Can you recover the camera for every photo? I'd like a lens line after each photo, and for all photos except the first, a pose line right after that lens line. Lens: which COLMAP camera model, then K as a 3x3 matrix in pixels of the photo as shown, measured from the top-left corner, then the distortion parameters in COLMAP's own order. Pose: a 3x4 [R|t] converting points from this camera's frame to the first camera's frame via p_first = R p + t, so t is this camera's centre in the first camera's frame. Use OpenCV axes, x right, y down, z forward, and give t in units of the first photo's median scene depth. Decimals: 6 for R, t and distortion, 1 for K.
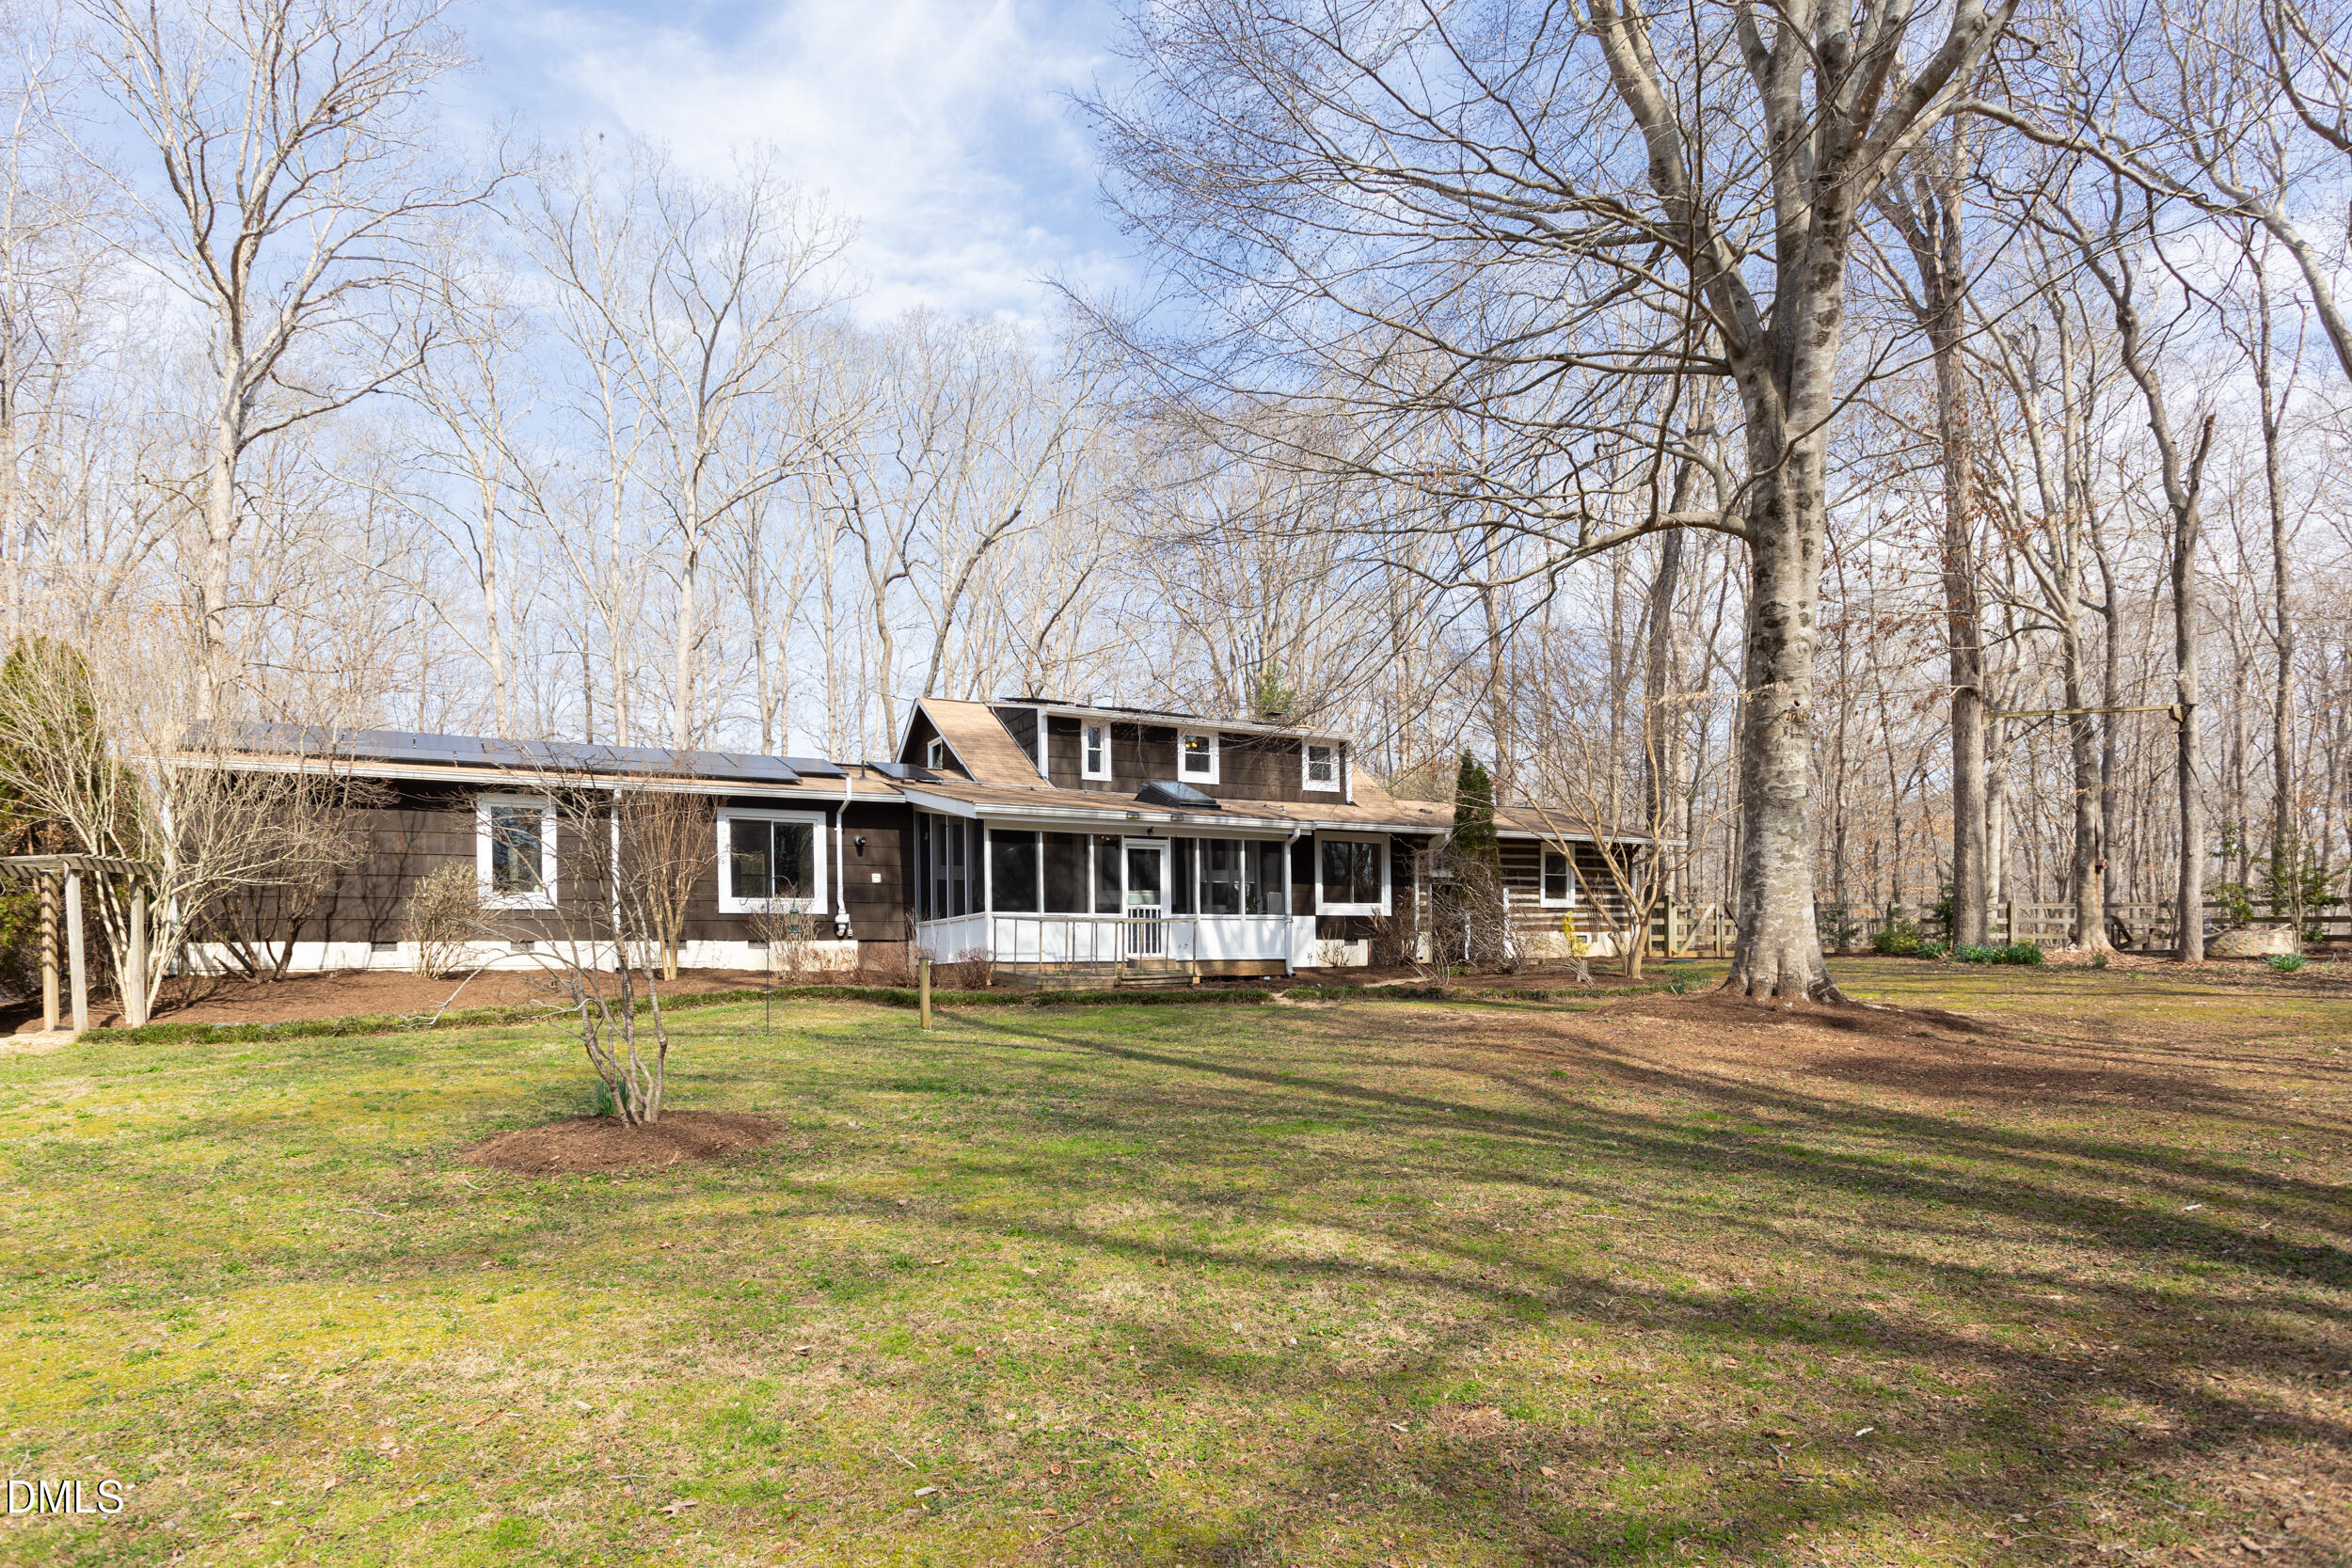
lens RADIAL K [[1234.3, 0, 1174.1], [0, 1234.3, 947.6], [0, 0, 1]] dist [-0.001598, -0.000382]
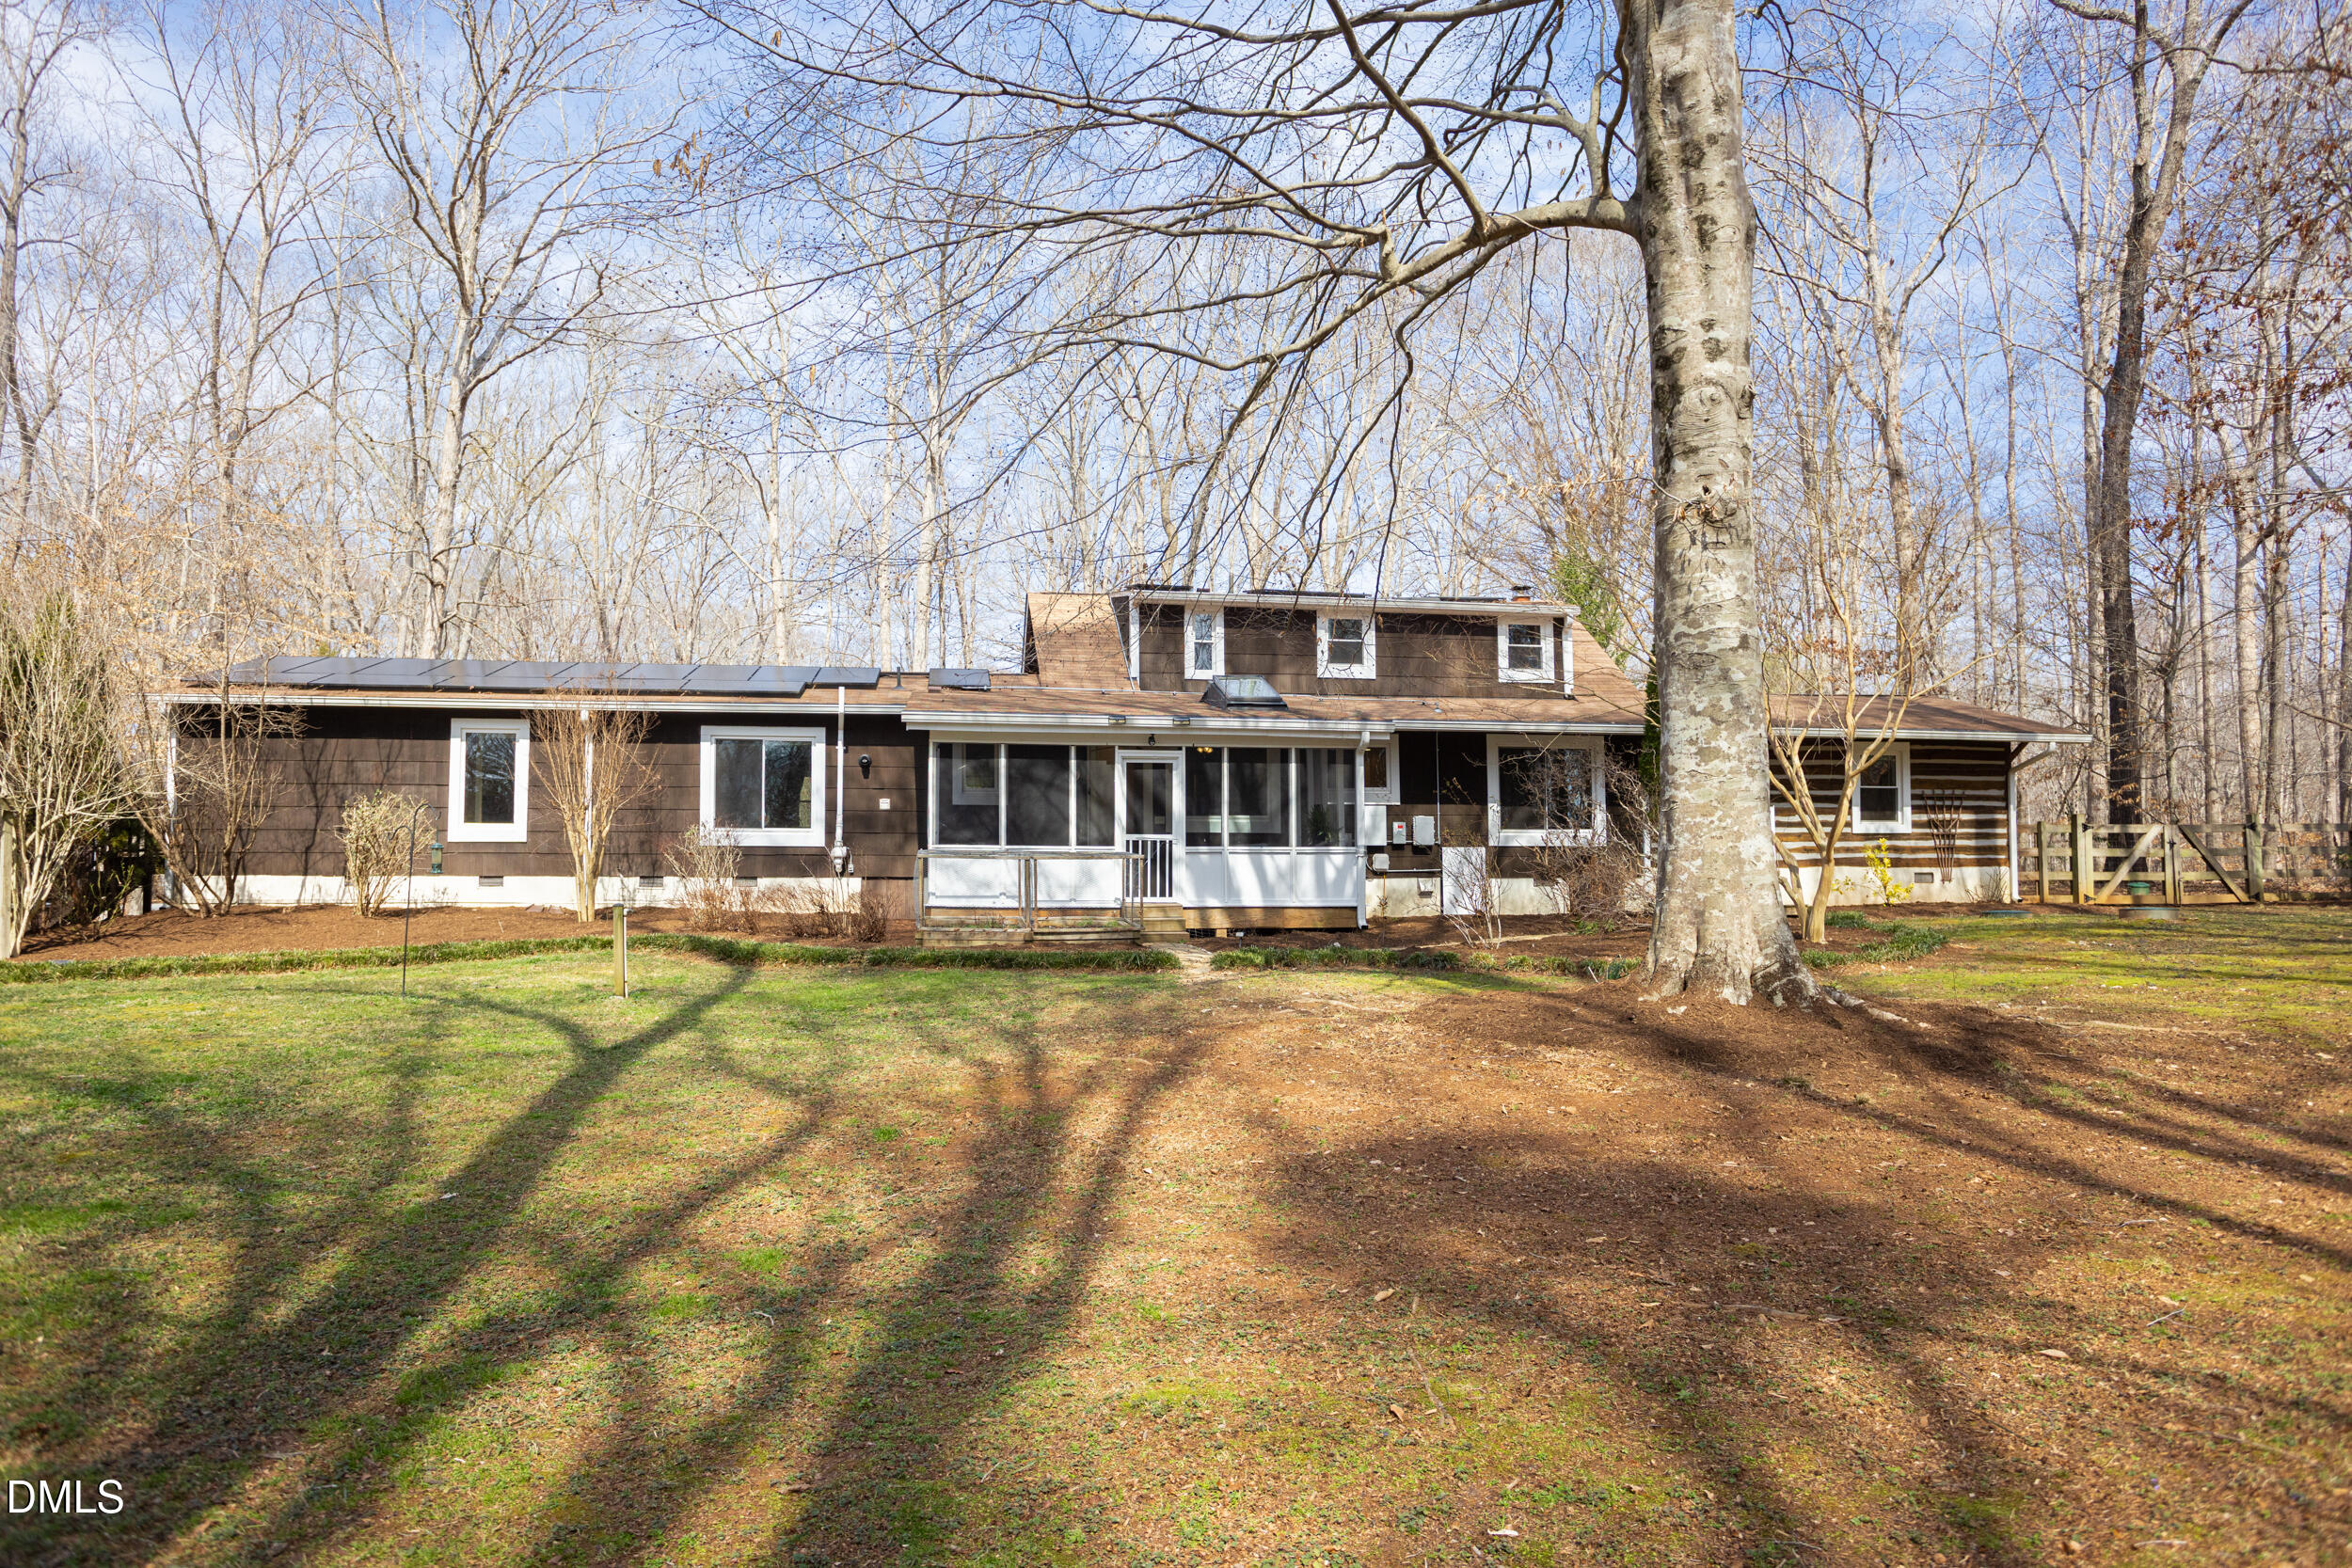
lens RADIAL K [[1378.5, 0, 1223.5], [0, 1378.5, 791.8], [0, 0, 1]] dist [-0.042677, 0.000789]
pose [[0.945778, -0.014498, -0.324491, 0.295390], [-0.005745, 0.998100, -0.061340, -0.008364], [0.324764, 0.059878, 0.943898, 0.191550]]
